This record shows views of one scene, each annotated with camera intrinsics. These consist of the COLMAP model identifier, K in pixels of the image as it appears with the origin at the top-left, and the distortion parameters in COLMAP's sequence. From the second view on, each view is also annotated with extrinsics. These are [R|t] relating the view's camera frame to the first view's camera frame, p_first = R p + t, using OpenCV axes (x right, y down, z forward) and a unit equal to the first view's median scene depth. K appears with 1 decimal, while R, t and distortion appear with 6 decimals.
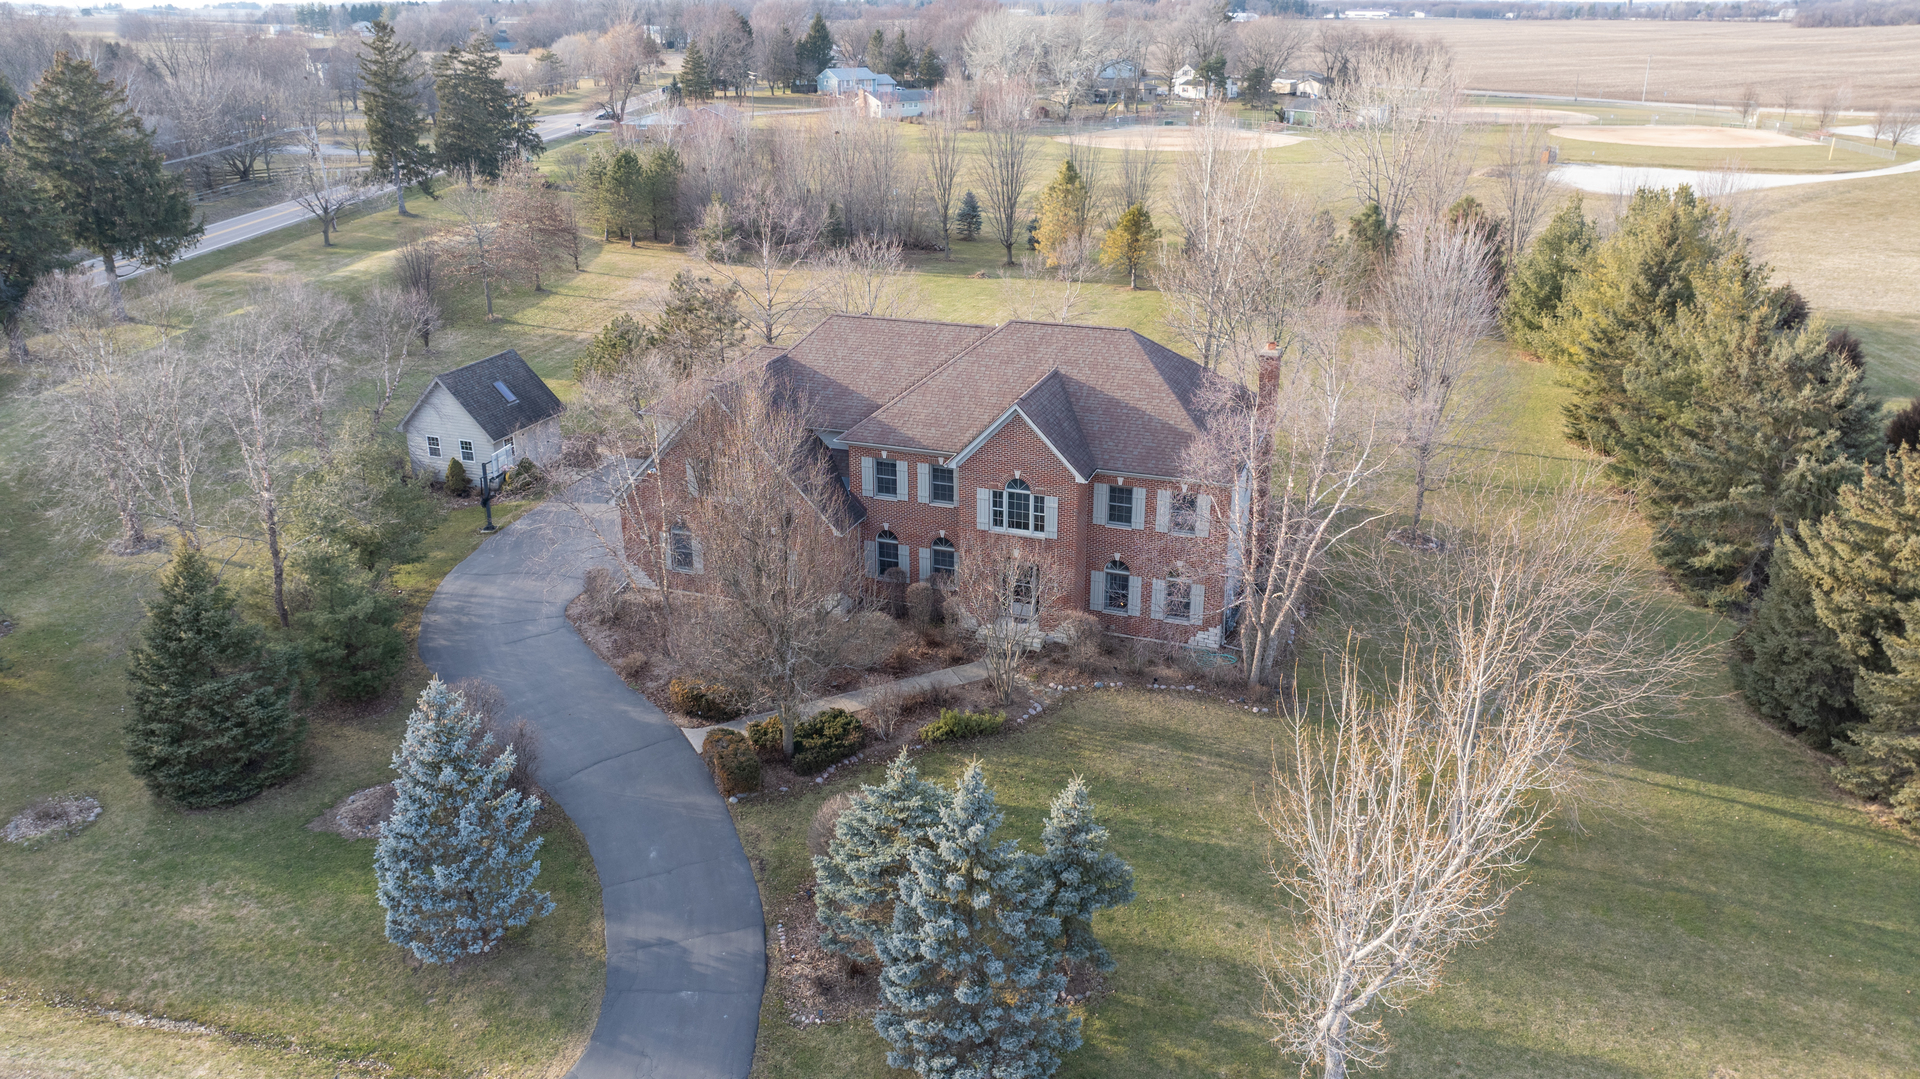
lens RADIAL K [[1344.9, 0, 962.0], [0, 1344.9, 531.4], [0, 0, 1]] dist [-0.058060, 0.081241]
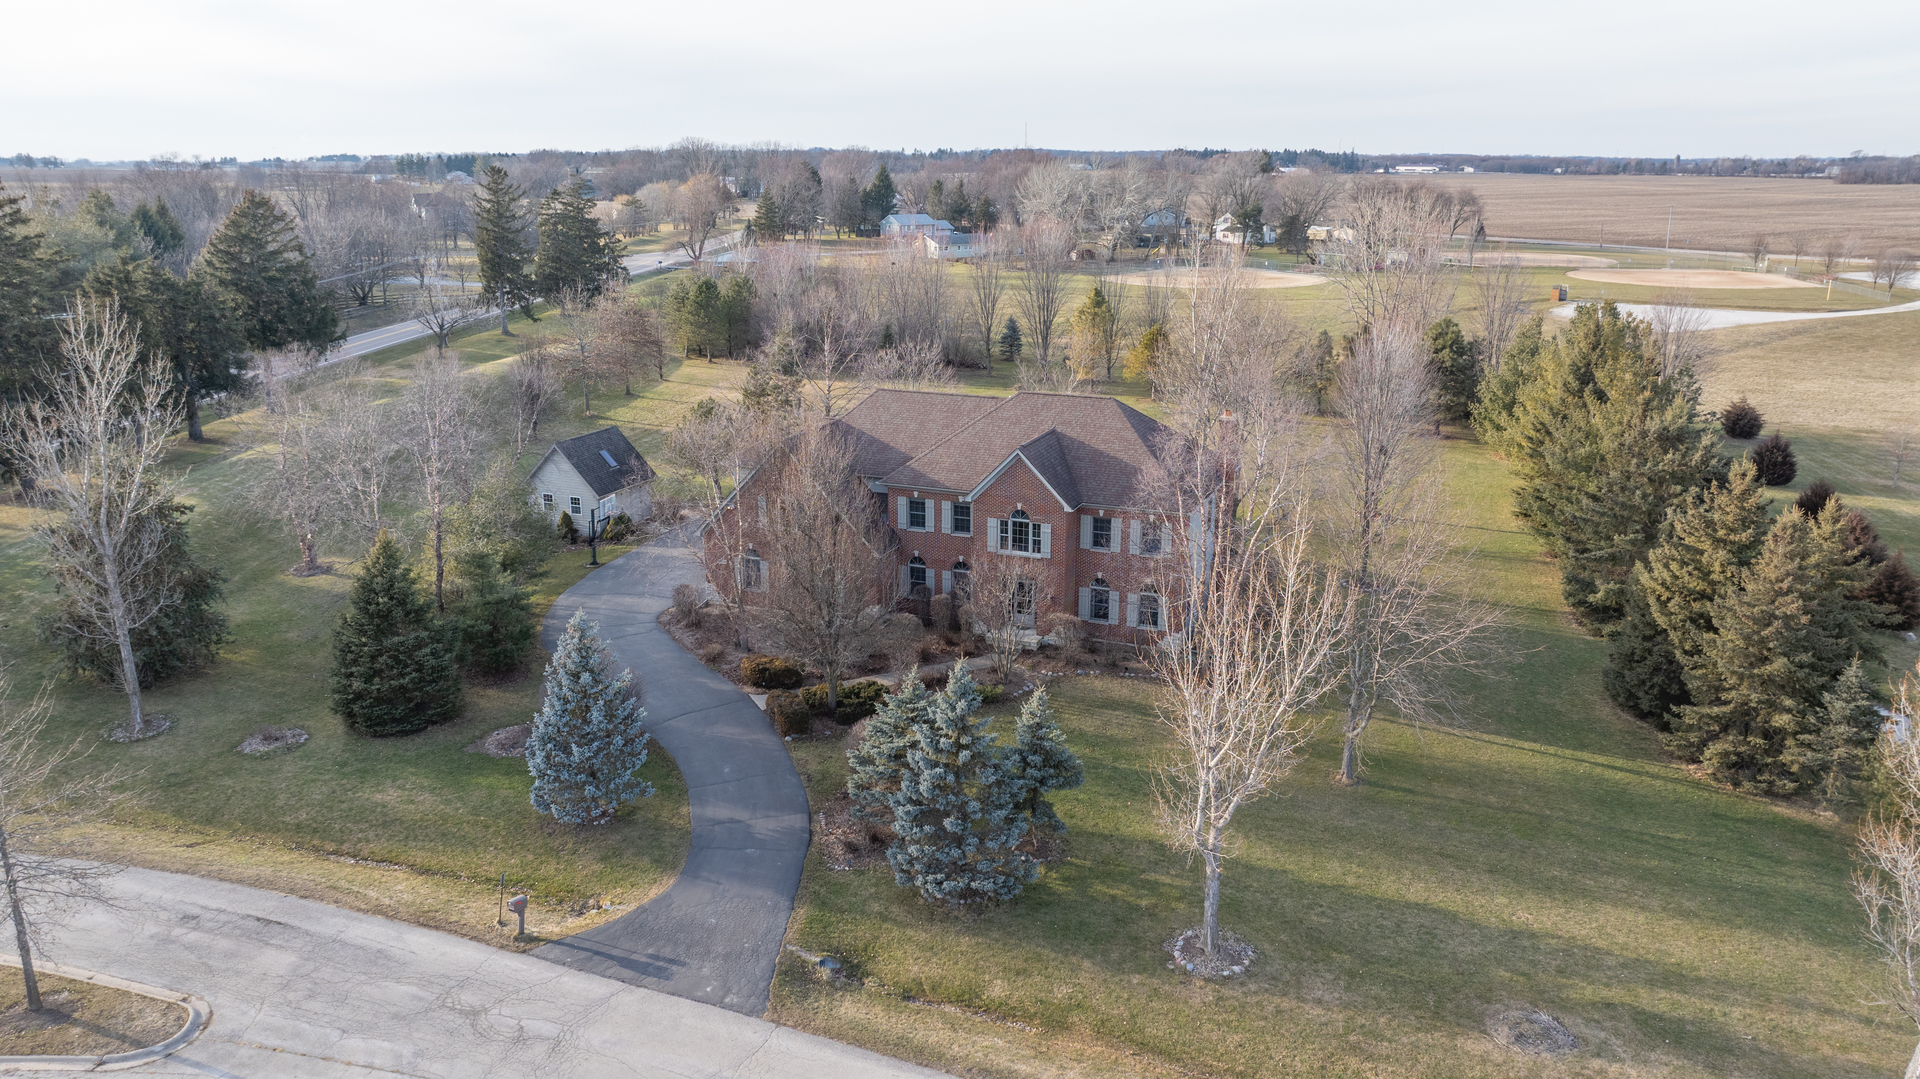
lens RADIAL K [[1353.2, 0, 960.0], [0, 1353.2, 539.5], [0, 0, 1]] dist [-0.027586, 0.032894]
pose [[0.998876, 0.015780, -0.044693, 0.040059], [-0.020253, 0.994632, -0.101474, 0.111191], [0.042852, 0.102265, 0.993834, -0.248105]]
